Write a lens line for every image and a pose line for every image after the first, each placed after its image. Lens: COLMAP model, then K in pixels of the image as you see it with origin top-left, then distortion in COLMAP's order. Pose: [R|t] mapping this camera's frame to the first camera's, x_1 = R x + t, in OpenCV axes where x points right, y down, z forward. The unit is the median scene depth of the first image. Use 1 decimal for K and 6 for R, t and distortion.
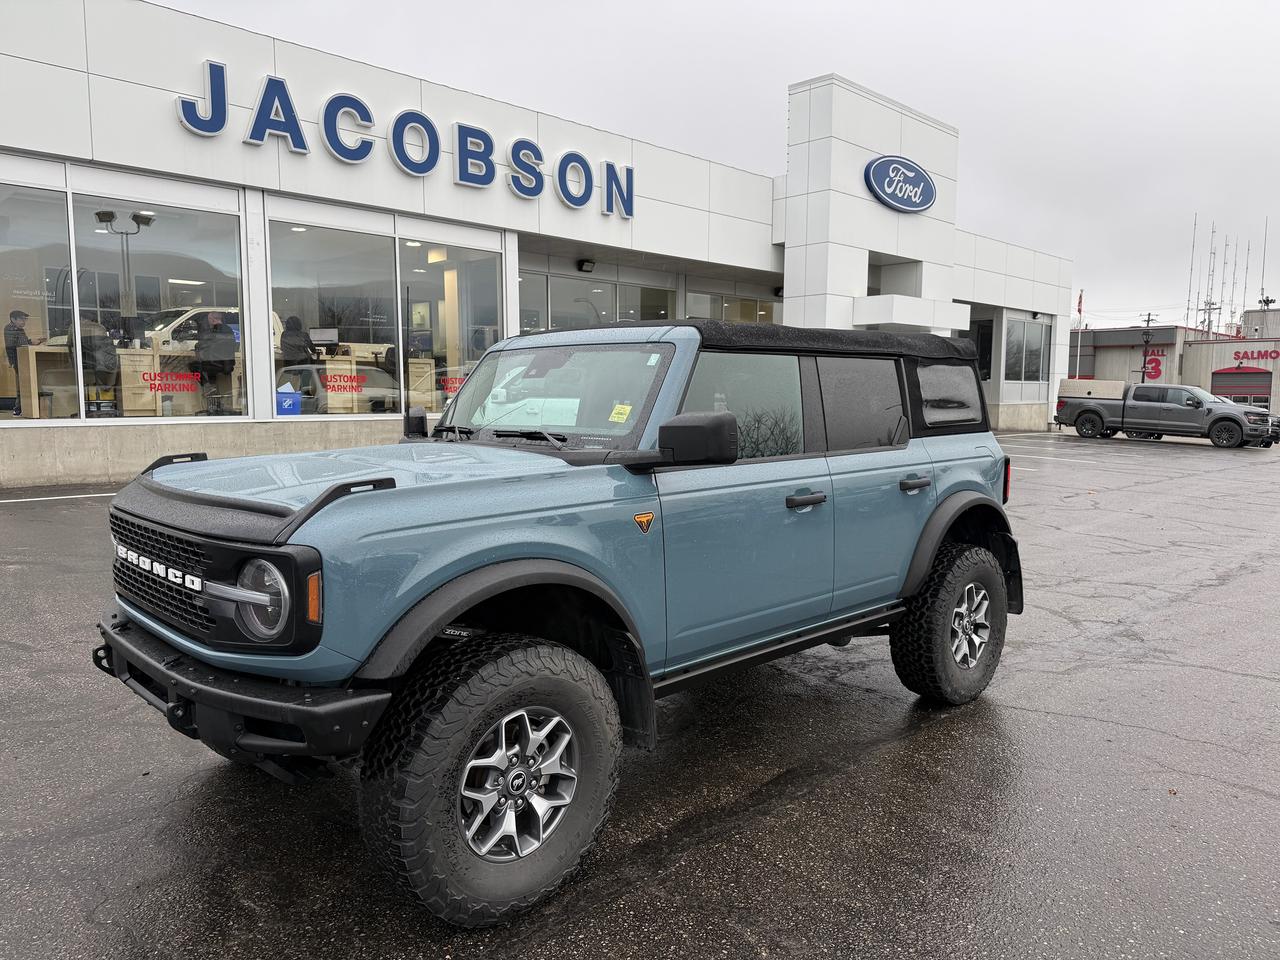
lens RADIAL K [[895.5, 0, 644.0], [0, 895.5, 486.0], [0, 0, 1]] dist [0.028686, -0.042176]
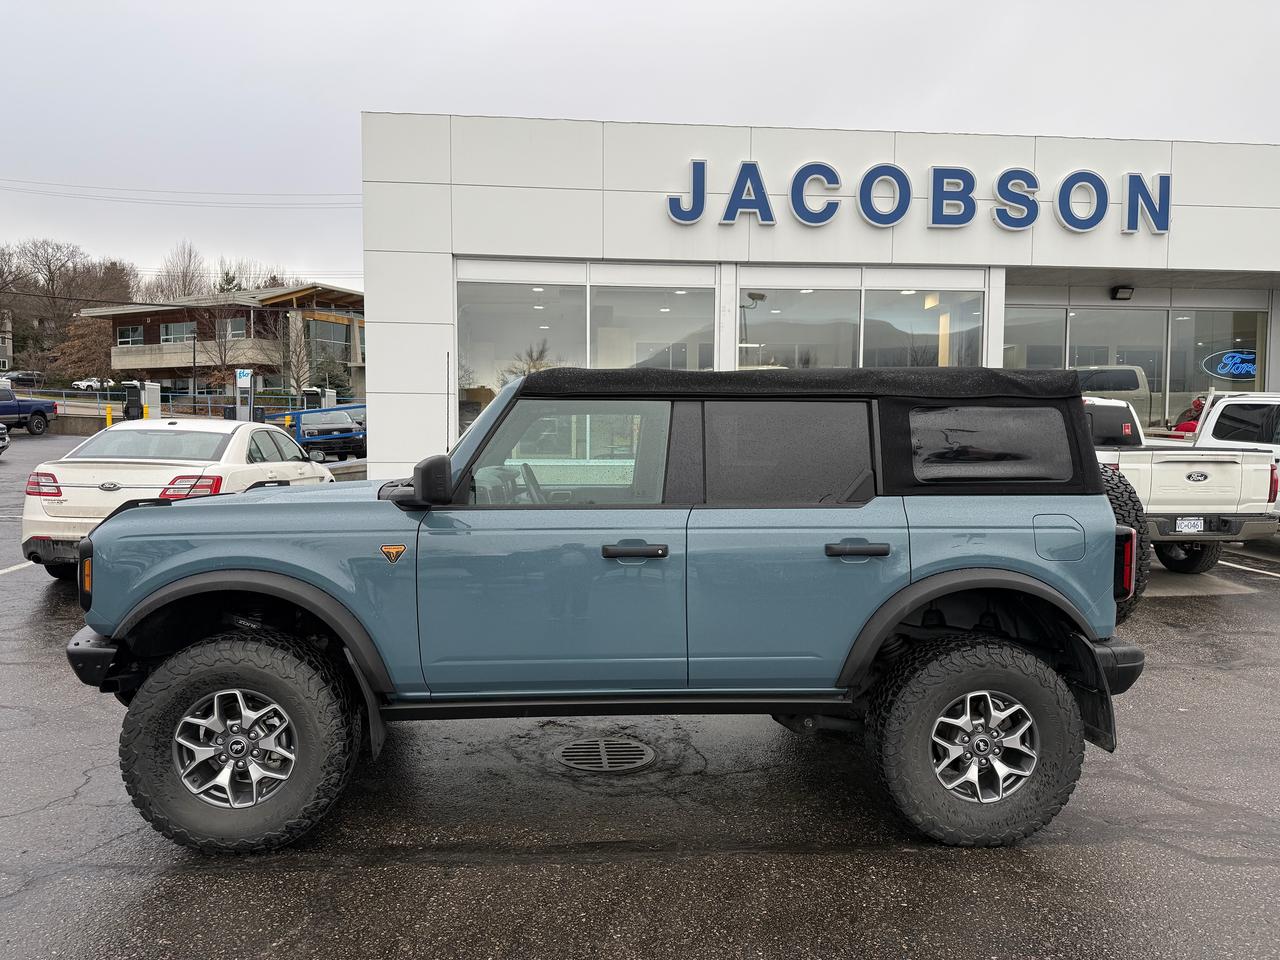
lens RADIAL K [[895.5, 0, 638.1], [0, 895.5, 480.5], [0, 0, 1]] dist [0.028686, -0.042176]
pose [[0.758714, 0.030894, -0.650691, 0.215591], [-0.068545, 0.997116, -0.032584, -0.008108], [0.647808, 0.069323, 0.758643, 0.074829]]
